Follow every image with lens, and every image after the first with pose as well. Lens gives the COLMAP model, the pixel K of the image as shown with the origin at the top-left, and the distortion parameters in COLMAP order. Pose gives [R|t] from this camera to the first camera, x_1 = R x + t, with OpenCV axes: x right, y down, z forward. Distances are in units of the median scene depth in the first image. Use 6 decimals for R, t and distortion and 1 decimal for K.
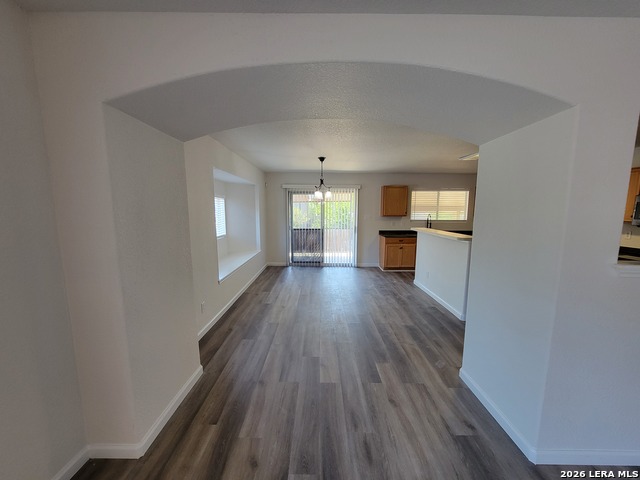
lens RADIAL K [[261.6, 0, 321.3], [0, 261.6, 240.1], [0, 0, 1]] dist [-0.001068, 0.001504]
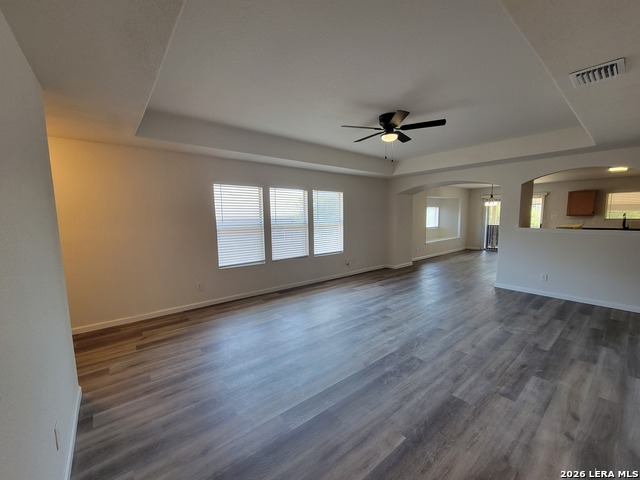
lens RADIAL K [[261.6, 0, 317.6], [0, 261.6, 245.5], [0, 0, 1]] dist [-0.001068, 0.001504]
pose [[0.623361, 0.073976, -0.778427, 0.515979], [-0.066506, 0.996923, 0.041483, 0.085142], [0.779101, 0.025911, 0.626363, -0.779460]]
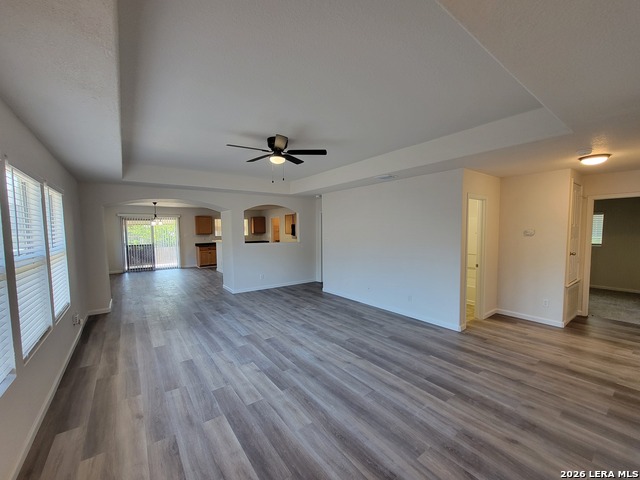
lens RADIAL K [[261.6, 0, 319.9], [0, 261.6, 244.1], [0, 0, 1]] dist [-0.001068, 0.001504]
pose [[0.805277, -0.049758, 0.590808, -0.122938], [0.079054, 0.996586, -0.023818, 0.074442], [-0.587605, 0.065885, 0.806461, -0.825438]]
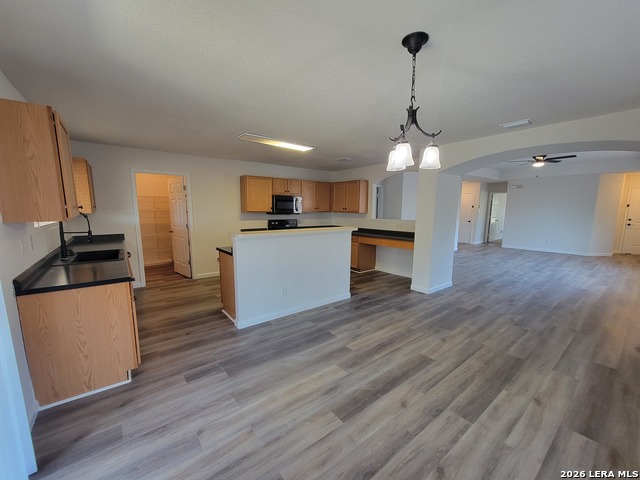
lens RADIAL K [[261.6, 0, 320.6], [0, 261.6, 243.3], [0, 0, 1]] dist [-0.001068, 0.001504]
pose [[-0.611133, -0.116301, 0.782937, -0.166129], [0.078685, 0.975320, 0.206298, -0.111331], [-0.787607, 0.187681, -0.586900, 1.044760]]
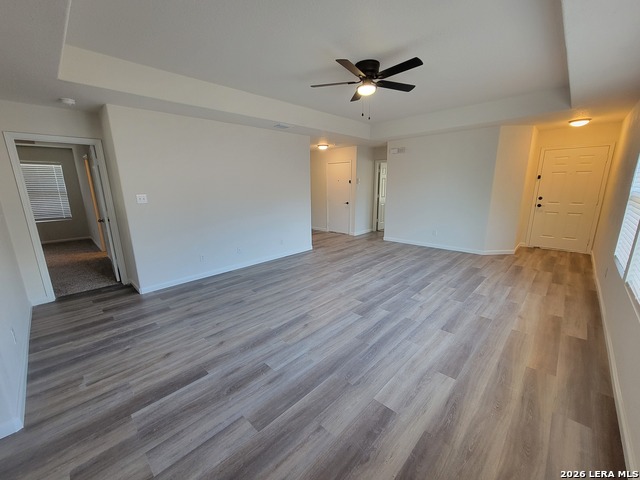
lens RADIAL K [[261.6, 0, 320.4], [0, 261.6, 242.8], [0, 0, 1]] dist [-0.001068, 0.001504]
pose [[-0.718059, -0.152420, 0.679087, -0.163052], [0.080830, 0.950859, 0.298886, -0.015215], [-0.691273, 0.269508, -0.670453, 0.161483]]
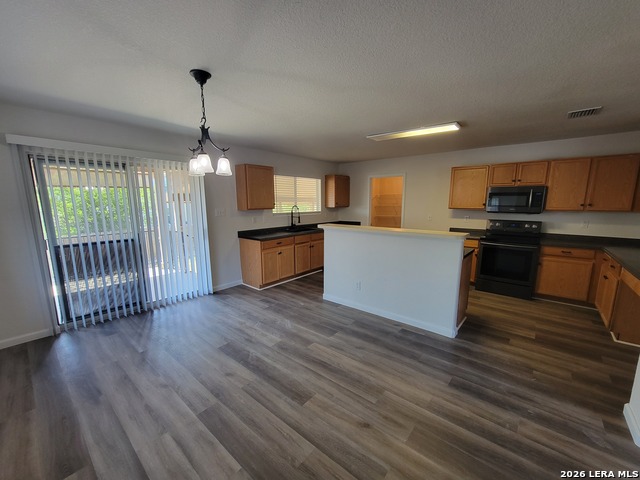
lens RADIAL K [[261.6, 0, 318.6], [0, 261.6, 243.5], [0, 0, 1]] dist [-0.001068, 0.001504]
pose [[0.650028, -0.127782, 0.749090, -0.174714], [0.092780, 0.991731, 0.088661, -0.052857], [-0.754225, 0.011868, 0.656509, 0.464394]]
